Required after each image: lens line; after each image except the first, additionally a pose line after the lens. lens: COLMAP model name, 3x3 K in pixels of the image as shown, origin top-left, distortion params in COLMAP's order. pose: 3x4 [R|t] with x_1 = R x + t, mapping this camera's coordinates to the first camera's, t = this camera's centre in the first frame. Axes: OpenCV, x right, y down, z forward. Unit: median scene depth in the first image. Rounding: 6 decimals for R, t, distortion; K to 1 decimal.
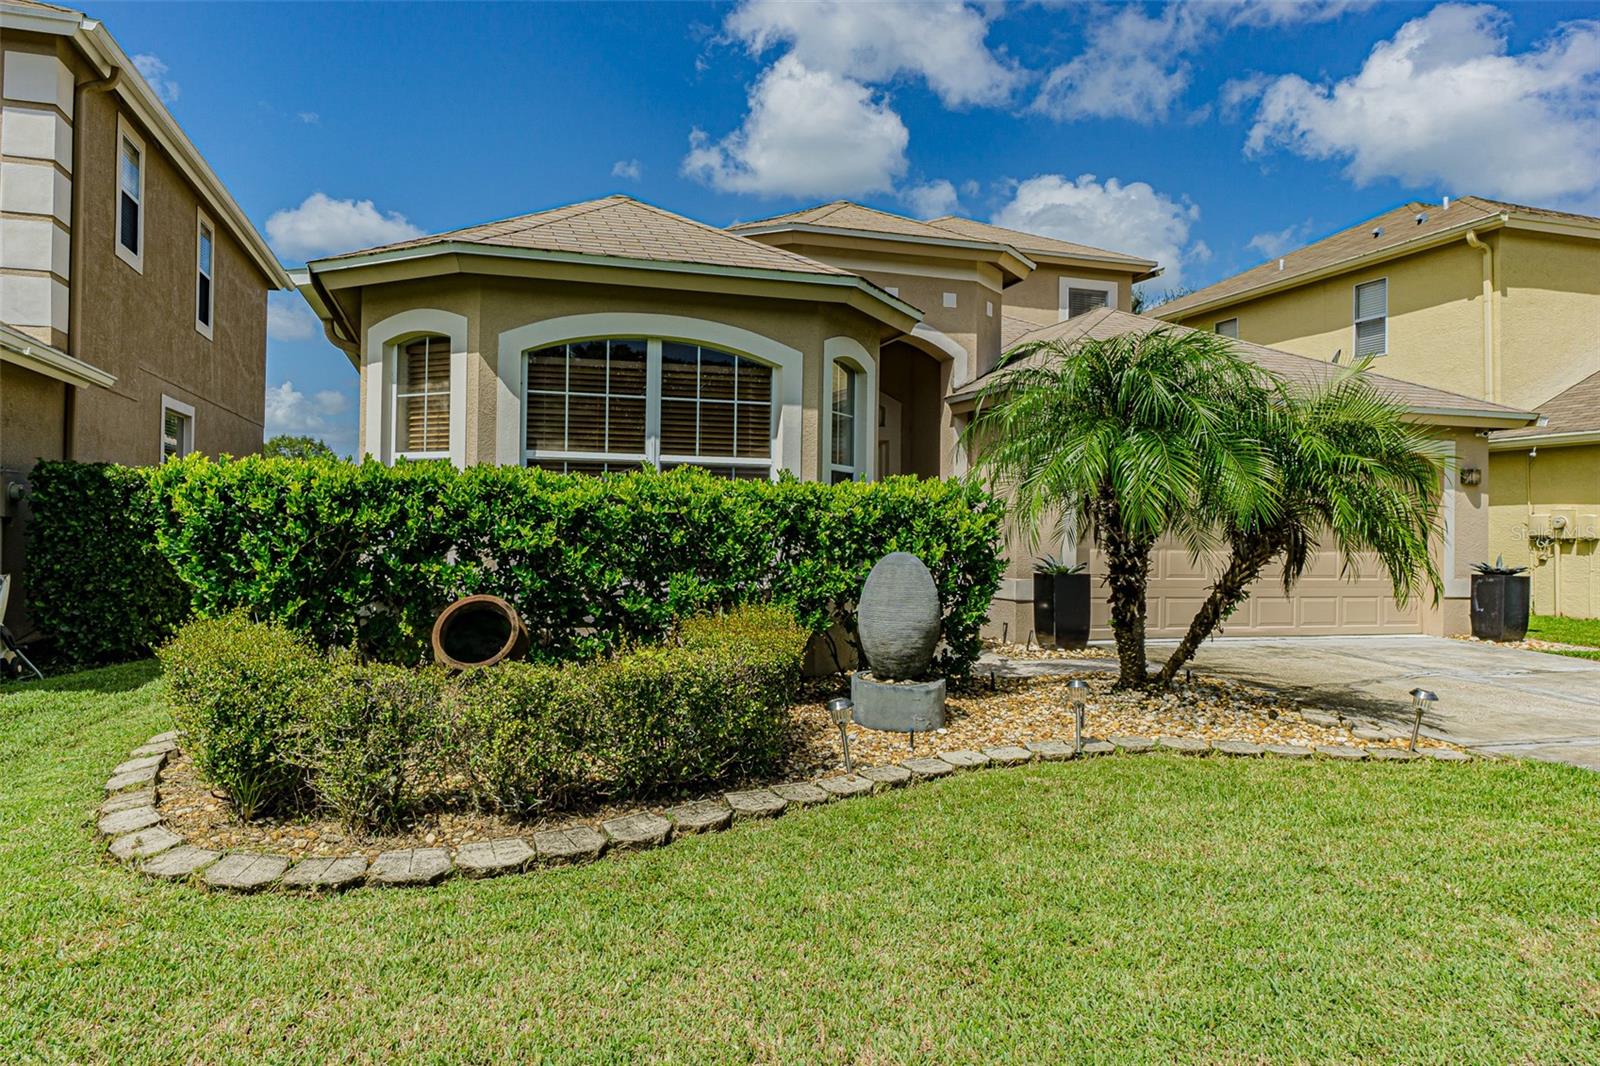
lens RADIAL K [[1026.6, 0, 798.8], [0, 1026.6, 529.4], [0, 0, 1]] dist [0.001611, 0.001470]
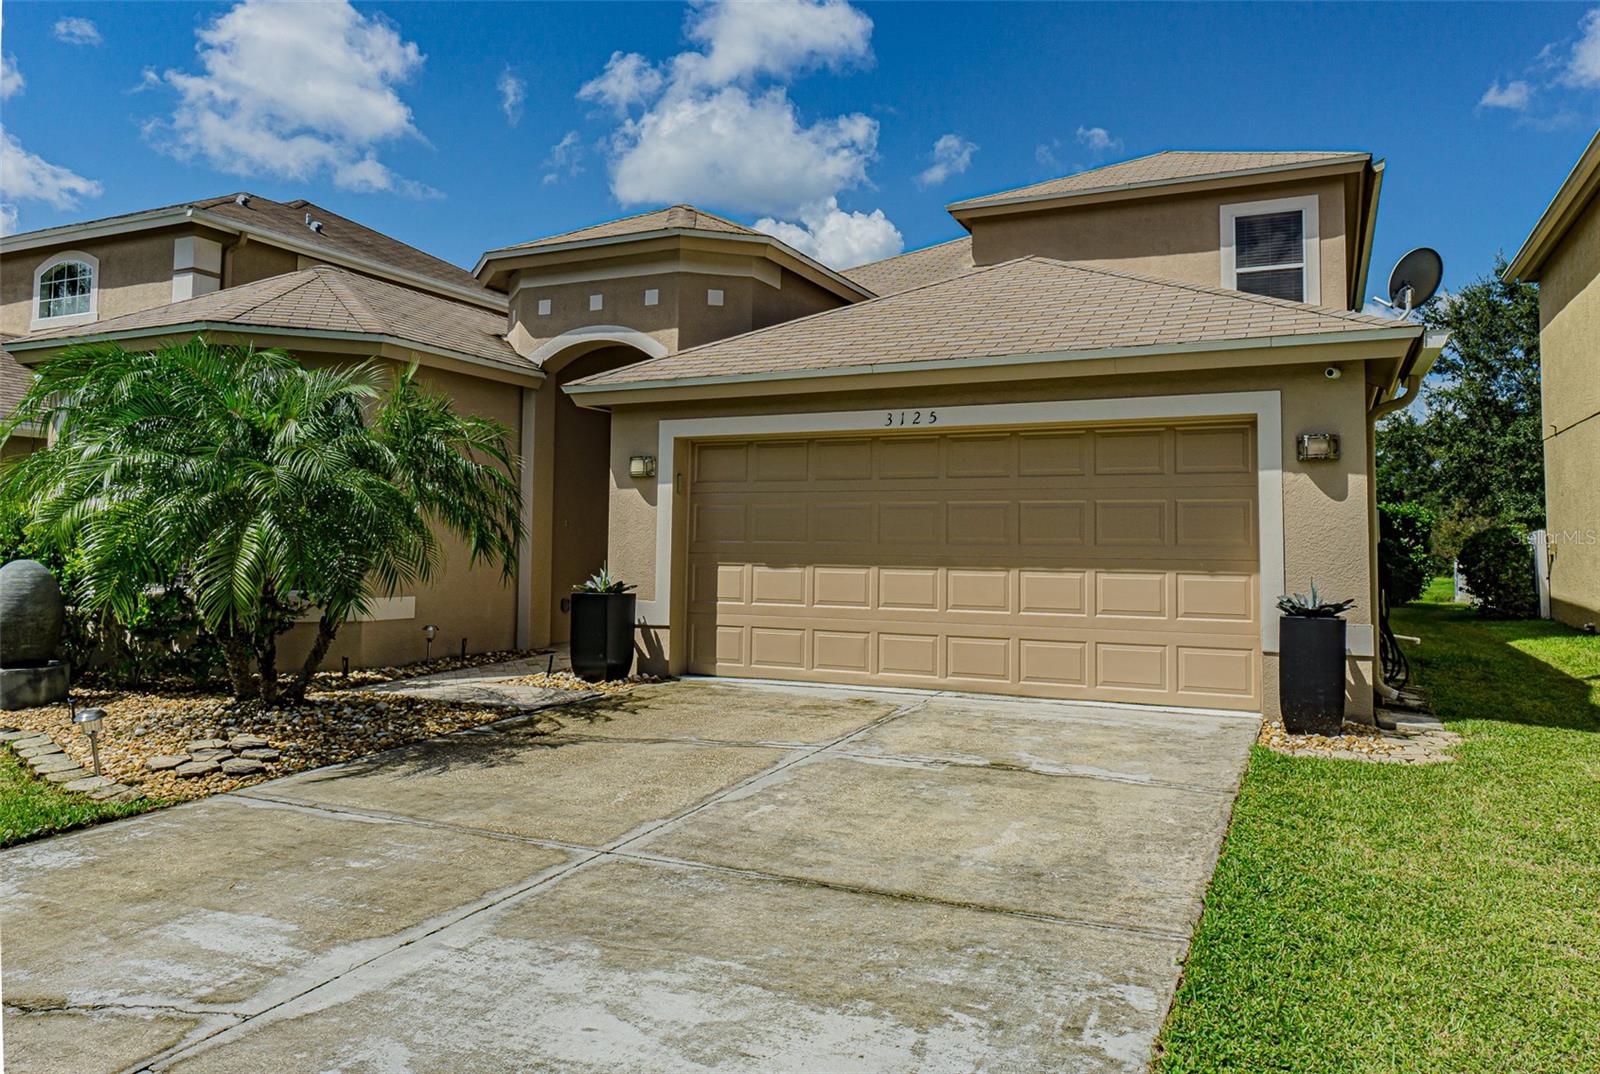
lens RADIAL K [[1147.4, 0, 800.3], [0, 1147.4, 481.6], [0, 0, 1]] dist [-0.002090, 0.001217]
pose [[0.747355, -0.048797, -0.662630, 1.342693], [-0.000242, 0.997279, -0.073714, 0.025179], [0.664424, 0.055251, 0.745310, 0.484376]]
